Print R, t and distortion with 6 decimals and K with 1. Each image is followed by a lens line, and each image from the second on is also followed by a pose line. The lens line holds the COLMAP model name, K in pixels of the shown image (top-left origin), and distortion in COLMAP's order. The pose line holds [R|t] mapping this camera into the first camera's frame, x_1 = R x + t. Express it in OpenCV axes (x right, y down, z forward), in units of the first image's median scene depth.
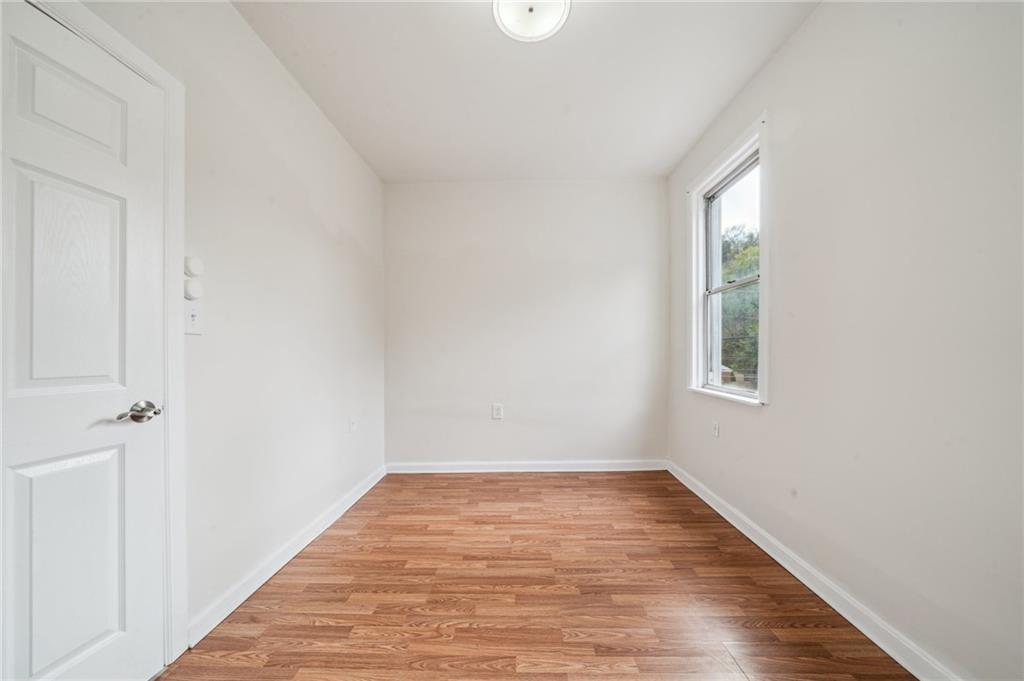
lens RADIAL K [[355.0, 0, 514.6], [0, 355.0, 344.0], [0, 0, 1]] dist [-0.001069, -0.000279]
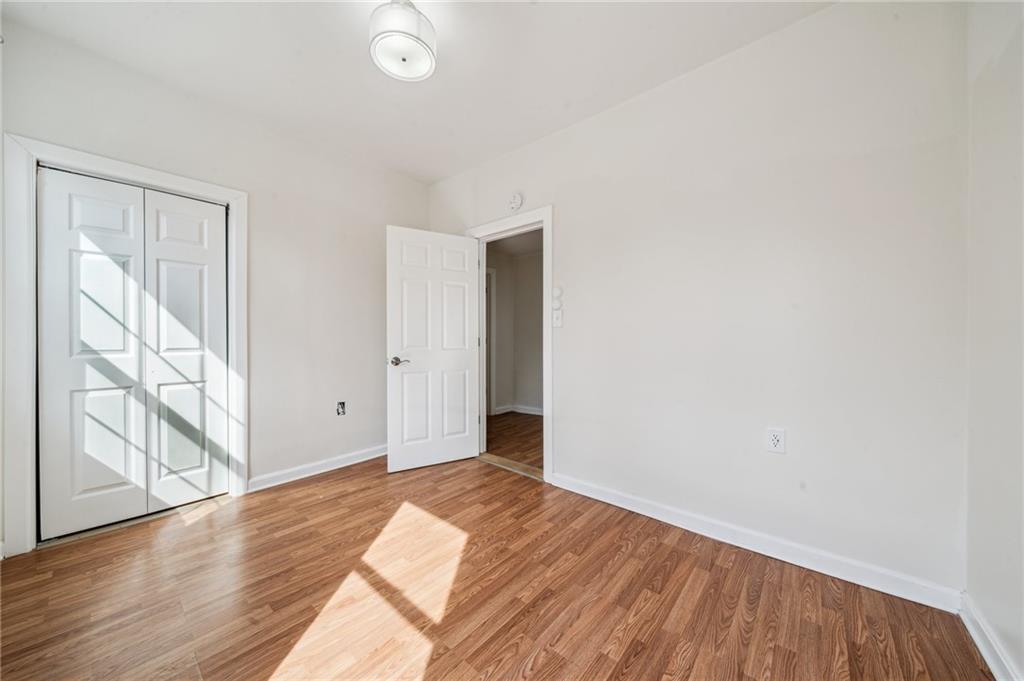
lens RADIAL K [[355.0, 0, 514.6], [0, 355.0, 344.0], [0, 0, 1]] dist [-0.001069, -0.000279]
pose [[-0.630613, 0.007854, -0.776058, 0.409620], [0.015926, 0.999869, -0.002821, 0.035187], [0.775934, -0.014138, -0.630656, 1.125340]]
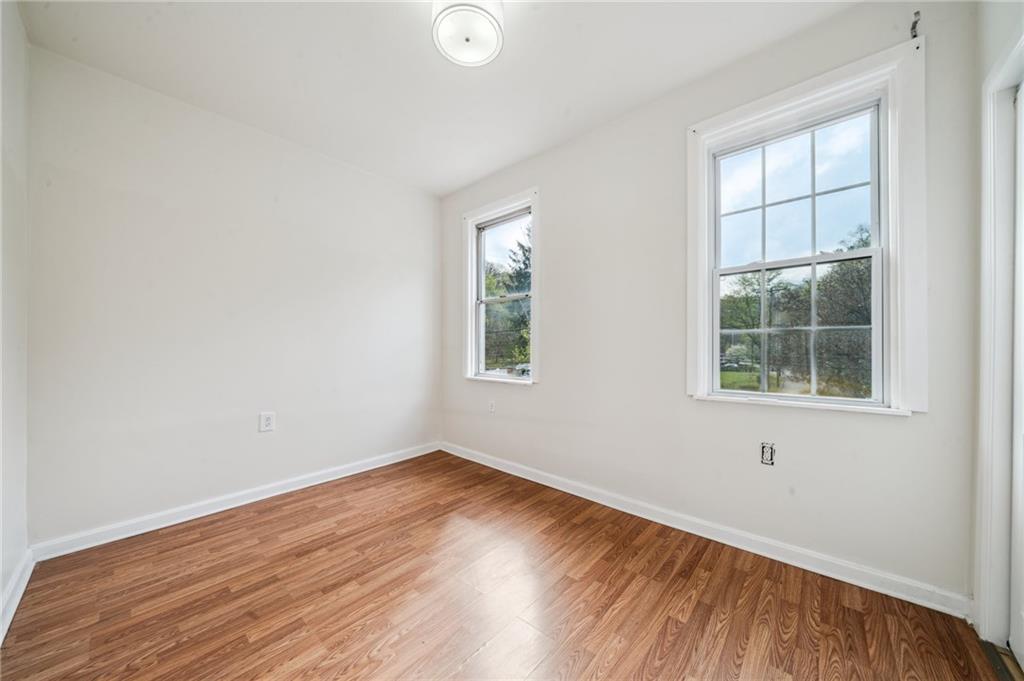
lens RADIAL K [[351.1, 0, 507.1], [0, 351.1, 339.2], [0, 0, 1]] dist [-0.000568, -0.000054]
pose [[0.660464, 0.021673, 0.750545, -0.382017], [-0.017811, 0.999754, -0.013196, 0.005867], [-0.750646, -0.004652, 0.660688, 0.098047]]
